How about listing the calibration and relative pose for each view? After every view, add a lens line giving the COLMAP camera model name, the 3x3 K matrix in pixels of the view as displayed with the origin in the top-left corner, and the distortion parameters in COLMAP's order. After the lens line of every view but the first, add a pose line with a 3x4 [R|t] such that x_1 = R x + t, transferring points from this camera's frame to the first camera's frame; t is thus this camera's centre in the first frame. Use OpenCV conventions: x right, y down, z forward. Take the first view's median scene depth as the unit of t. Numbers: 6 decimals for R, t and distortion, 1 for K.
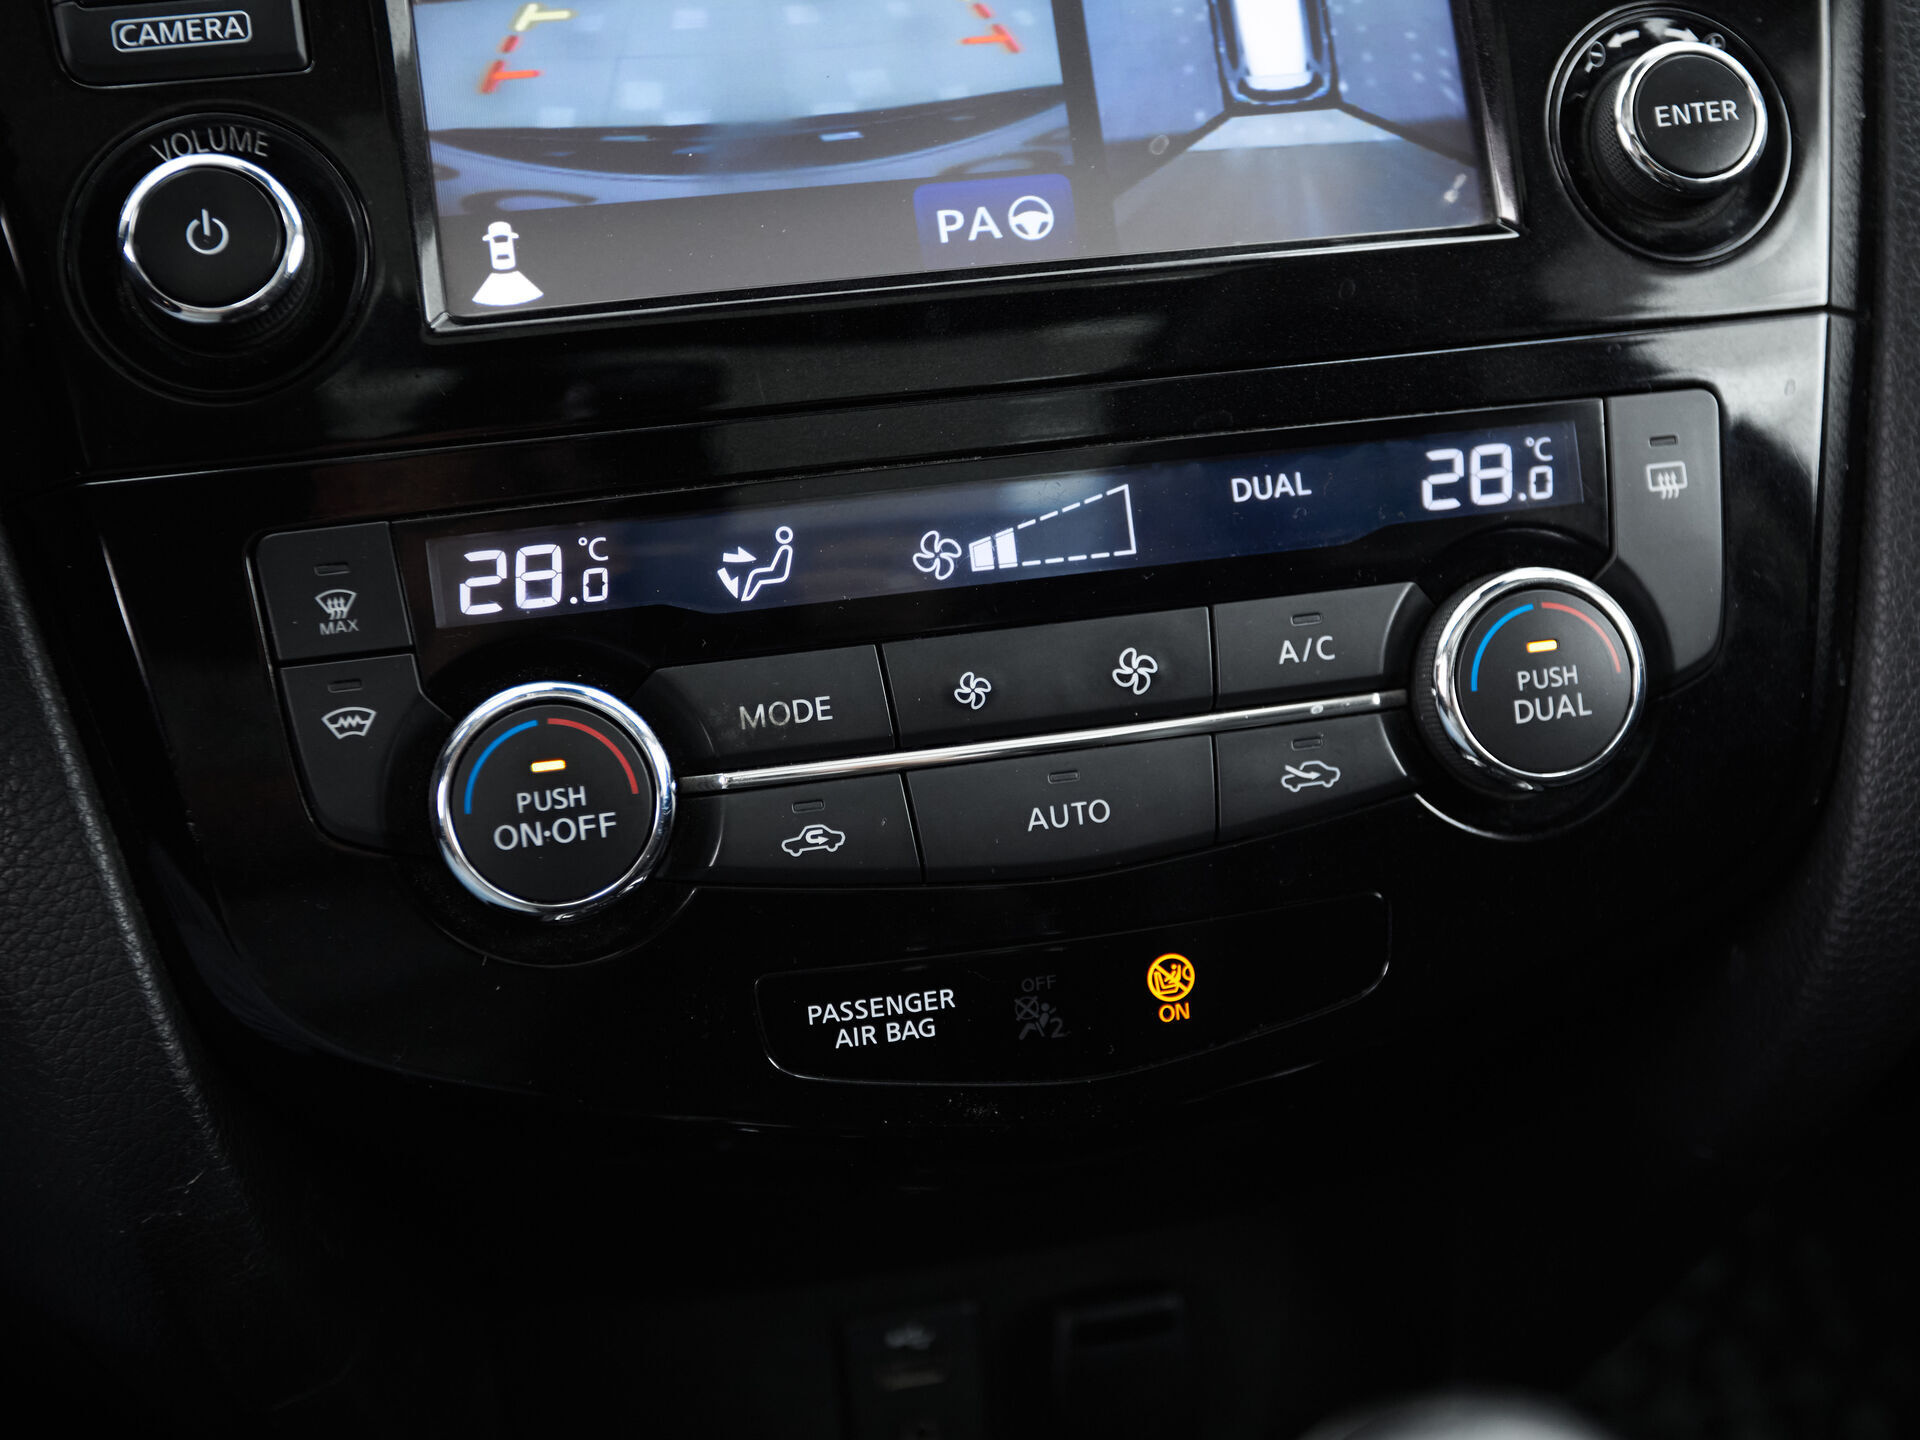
lens RADIAL K [[2427.1, 0, 1028.0], [0, 2427.1, 732.6], [0, 0, 1]] dist [0.028936, 0.000000]
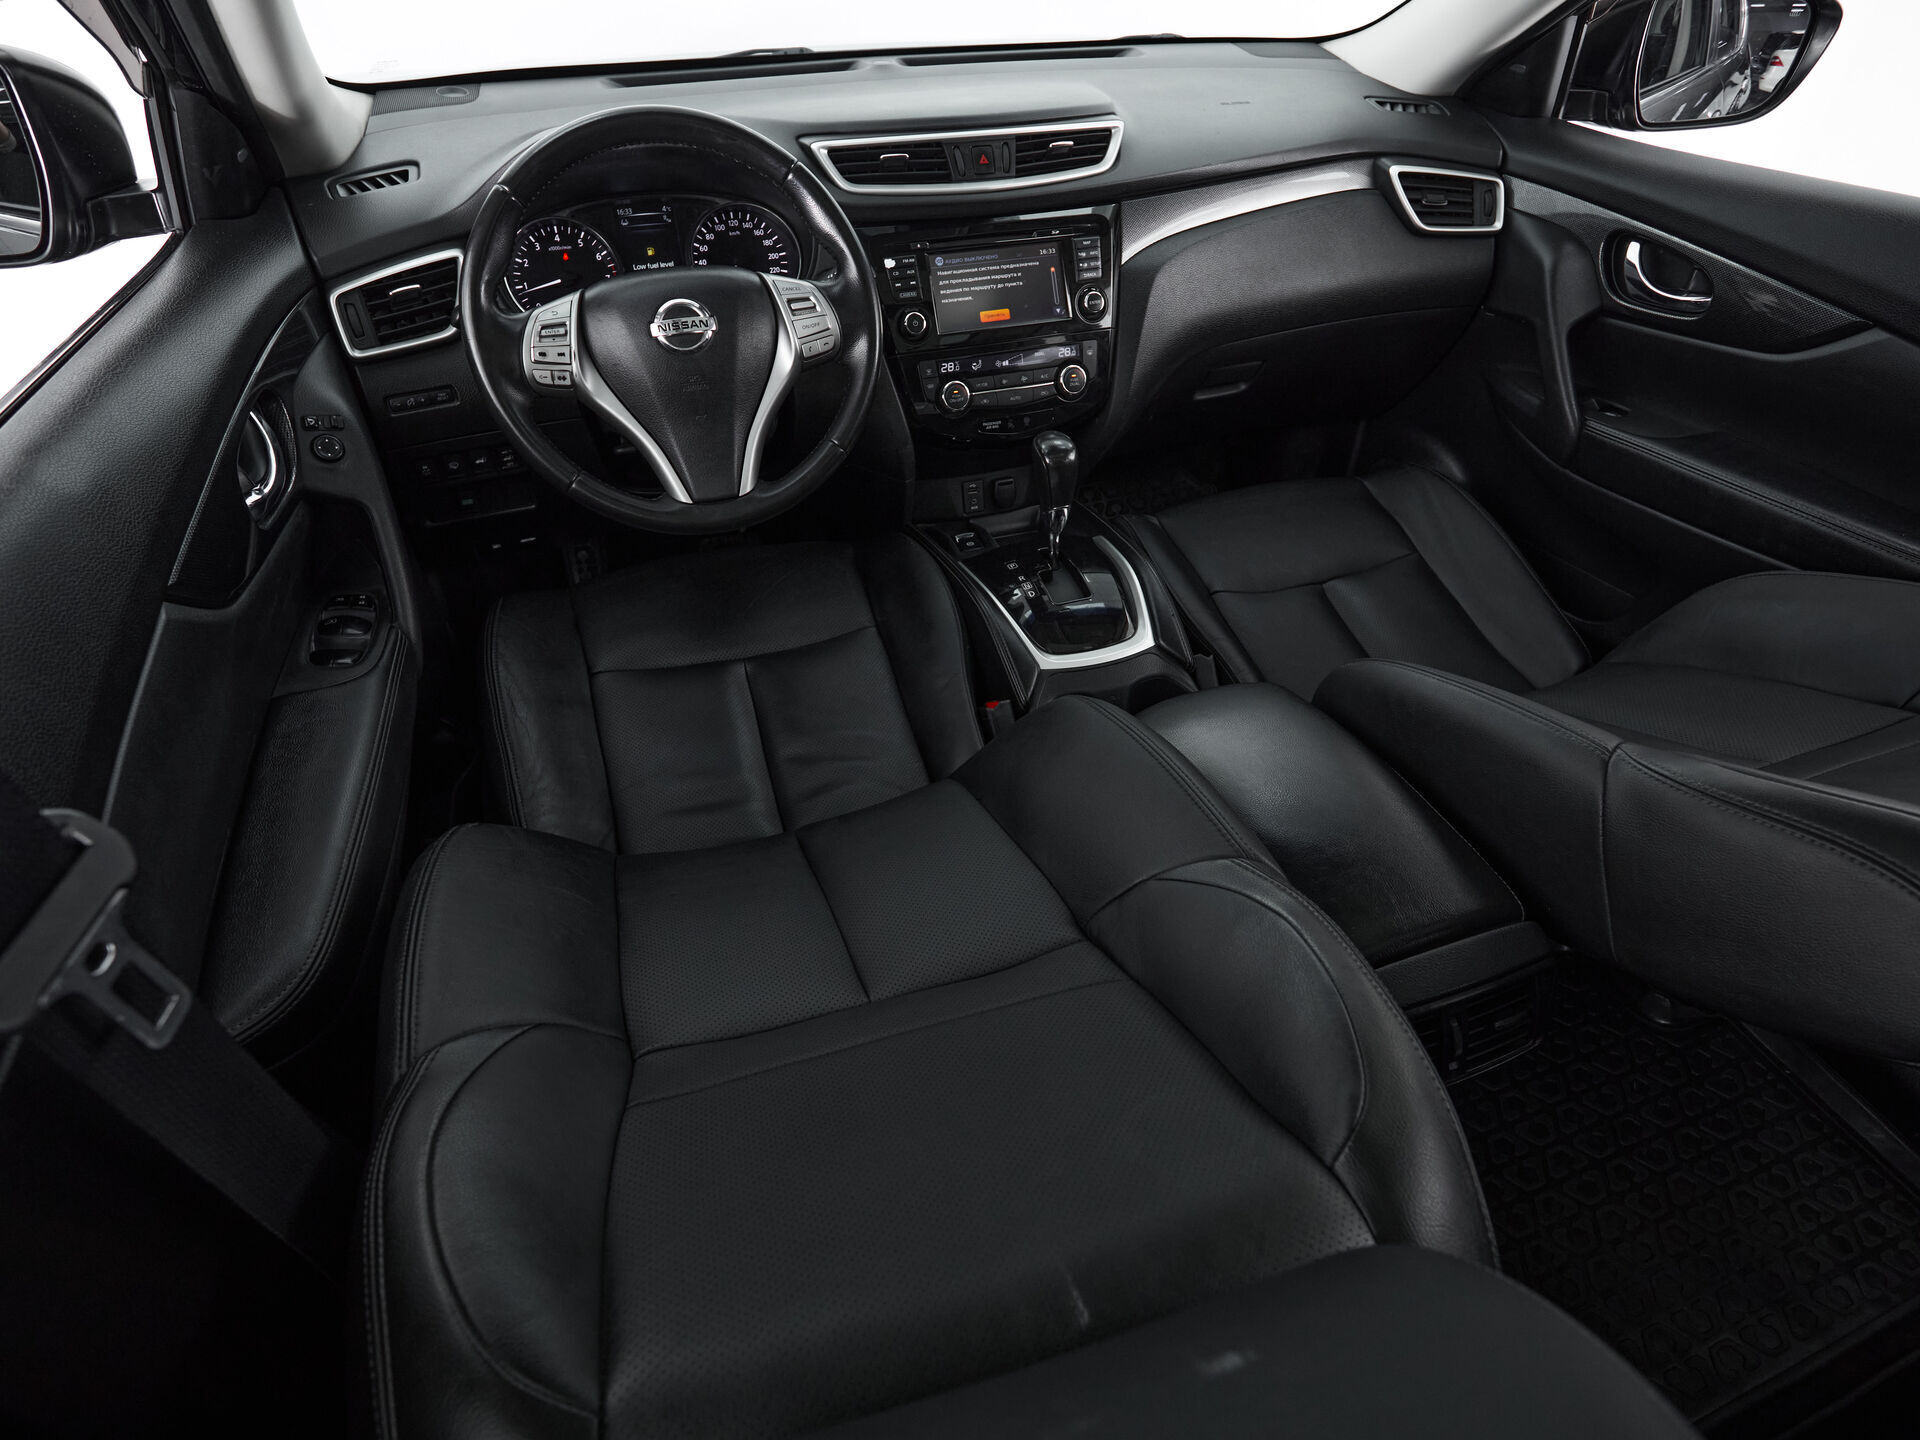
lens RADIAL K [[1038.1, 0, 962.8], [0, 1038.1, 720.7], [0, 0, 1]] dist [-0.000035, -0.001537]
pose [[0.991210, -0.045187, 0.124342, -0.623515], [0.006279, 0.954870, 0.296958, 0.031671], [-0.132149, -0.293567, 0.946760, -2.502692]]
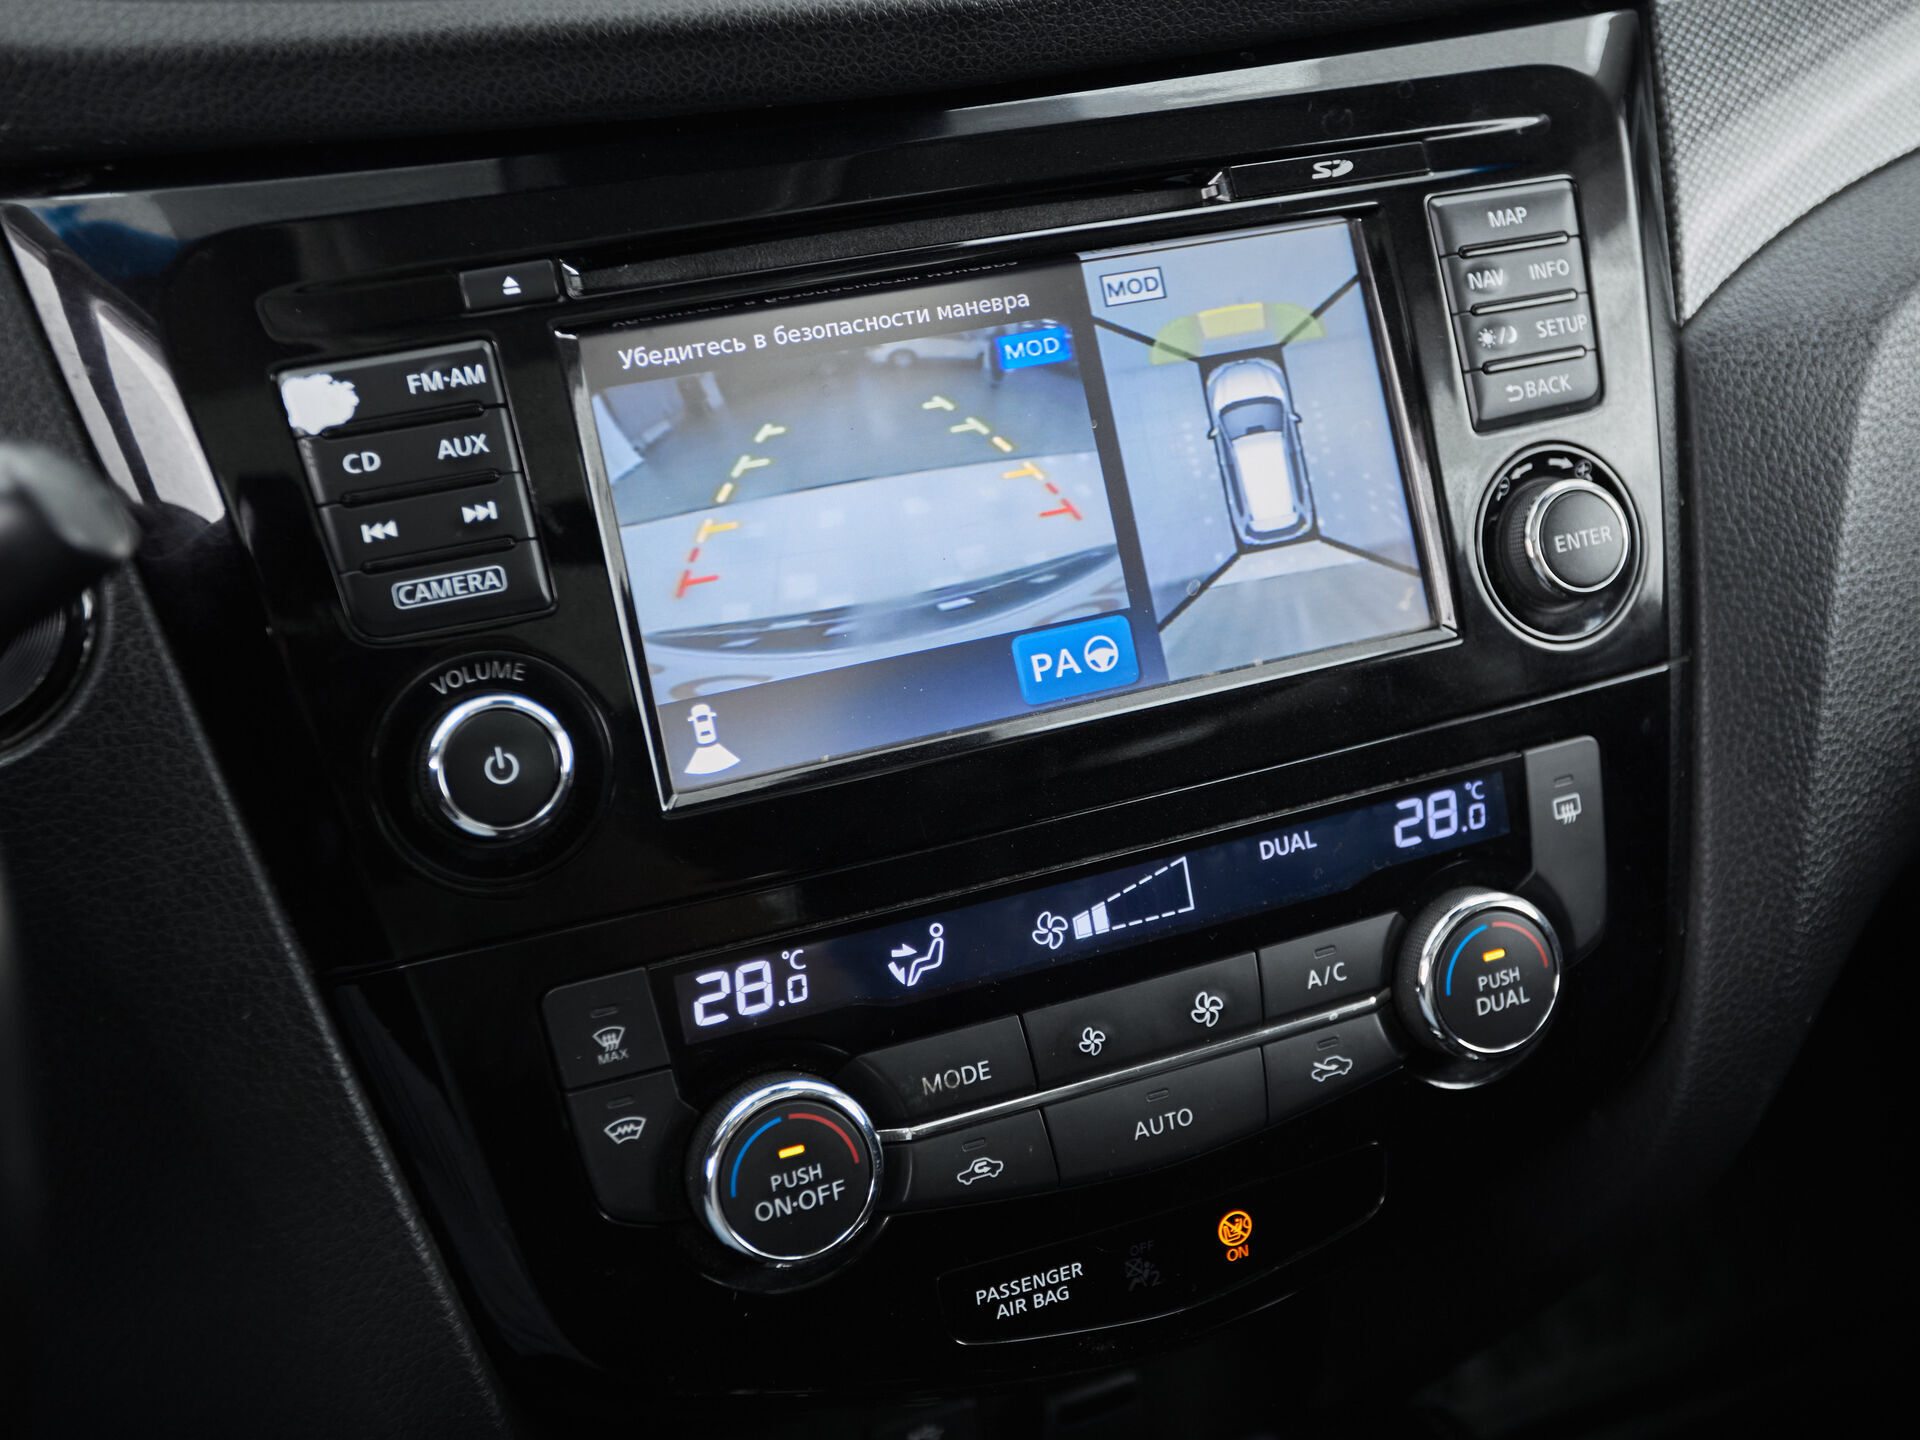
lens RADIAL K [[2427.1, 0, 1044.8], [0, 2427.1, 679.3], [0, 0, 1]] dist [0.028936, 0.000000]
pose [[0.976885, -0.065857, 0.203369, -0.293139], [0.047542, 0.994468, 0.093666, -0.326279], [-0.208413, -0.081832, 0.974611, -0.236249]]
